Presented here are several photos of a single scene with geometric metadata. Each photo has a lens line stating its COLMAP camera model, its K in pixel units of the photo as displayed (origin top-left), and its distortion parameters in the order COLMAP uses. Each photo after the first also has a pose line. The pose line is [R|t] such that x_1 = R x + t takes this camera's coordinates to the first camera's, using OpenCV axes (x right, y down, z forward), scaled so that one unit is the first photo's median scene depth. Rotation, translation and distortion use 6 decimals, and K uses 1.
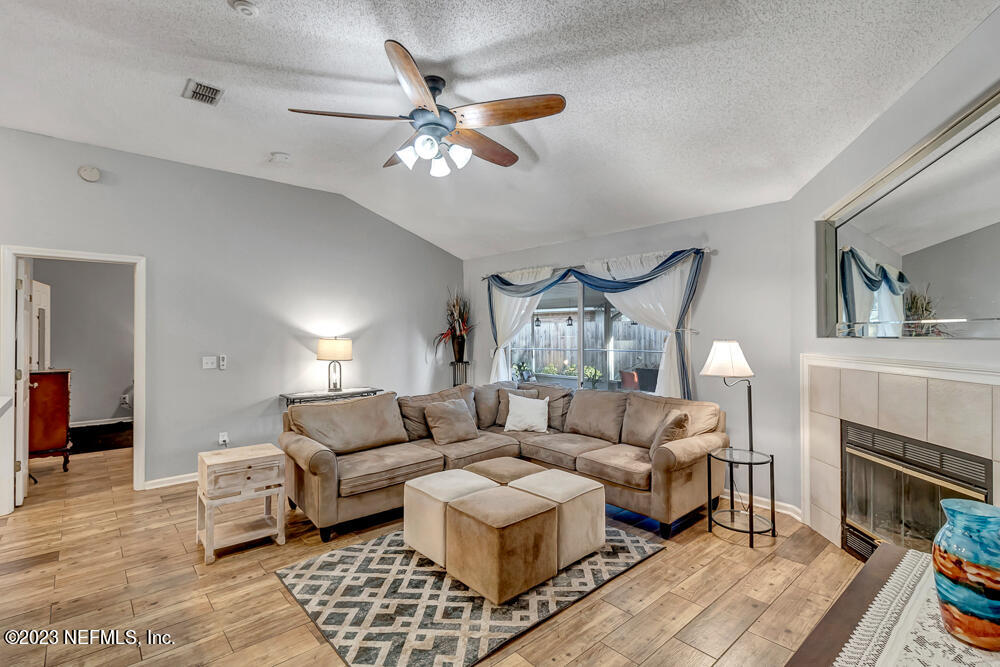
lens RADIAL K [[461.2, 0, 513.5], [0, 461.2, 333.2], [0, 0, 1]] dist [-0.001317, -0.000746]
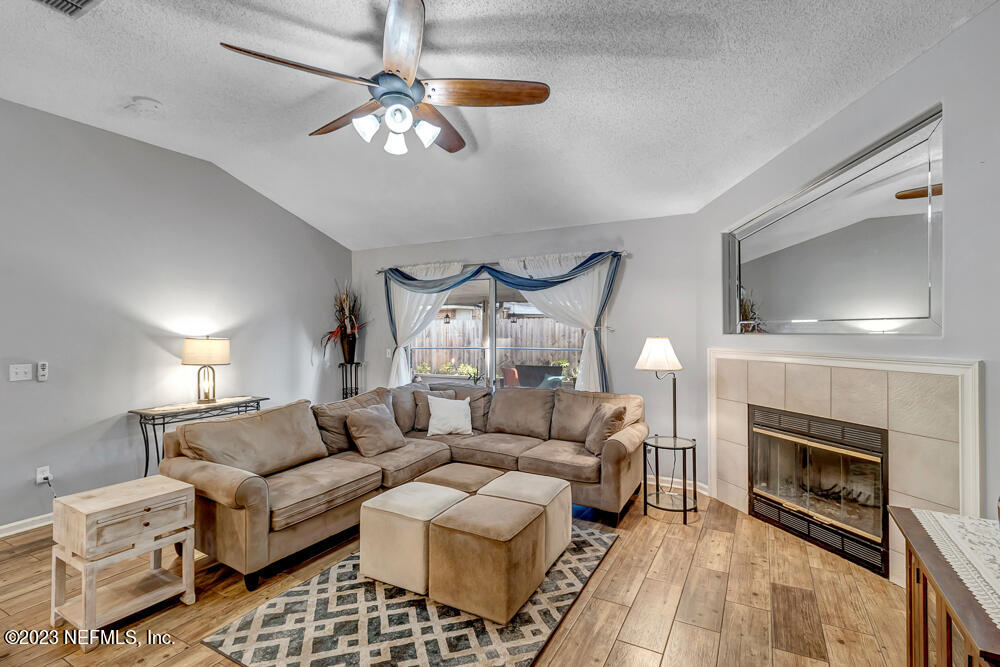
lens RADIAL K [[461.2, 0, 504.8], [0, 461.2, 332.6], [0, 0, 1]] dist [-0.001317, -0.000746]
pose [[0.945657, -0.002990, 0.325151, -0.249481], [0.002121, 0.999993, 0.003028, 0.000472], [-0.325158, -0.002174, 0.945657, 0.093879]]
